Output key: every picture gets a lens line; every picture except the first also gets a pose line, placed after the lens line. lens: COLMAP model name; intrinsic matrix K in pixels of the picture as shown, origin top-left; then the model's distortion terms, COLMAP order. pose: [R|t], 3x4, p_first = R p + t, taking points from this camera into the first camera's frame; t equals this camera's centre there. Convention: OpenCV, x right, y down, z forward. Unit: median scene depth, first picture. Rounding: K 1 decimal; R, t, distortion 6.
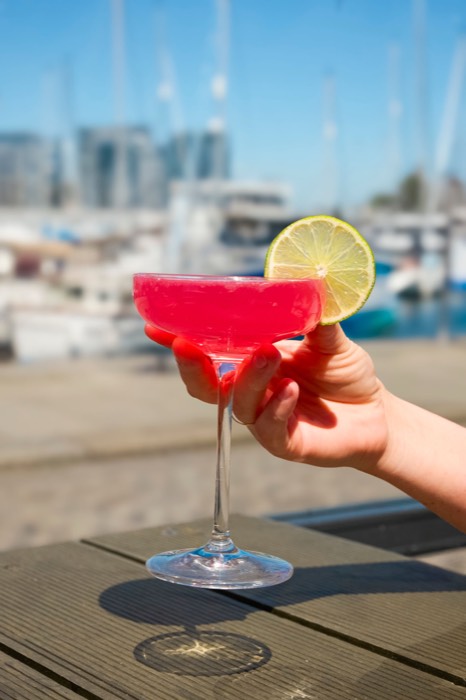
lens RADIAL K [[1221.4, 0, 233.0], [0, 1221.4, 350.0], [0, 0, 1]] dist [0.023019, 0.019746]
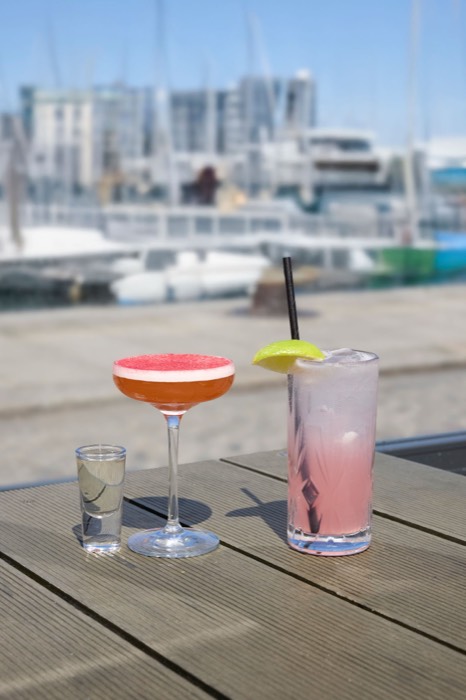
lens RADIAL K [[1204.5, 0, 233.0], [0, 1204.5, 350.0], [0, 0, 1]] dist [0.054177, 0.095032]
pose [[0.997556, 0.000355, -0.069868, -0.007956], [0.003448, 0.998519, 0.054292, -0.032729], [0.069783, -0.054400, 0.996078, -0.268157]]
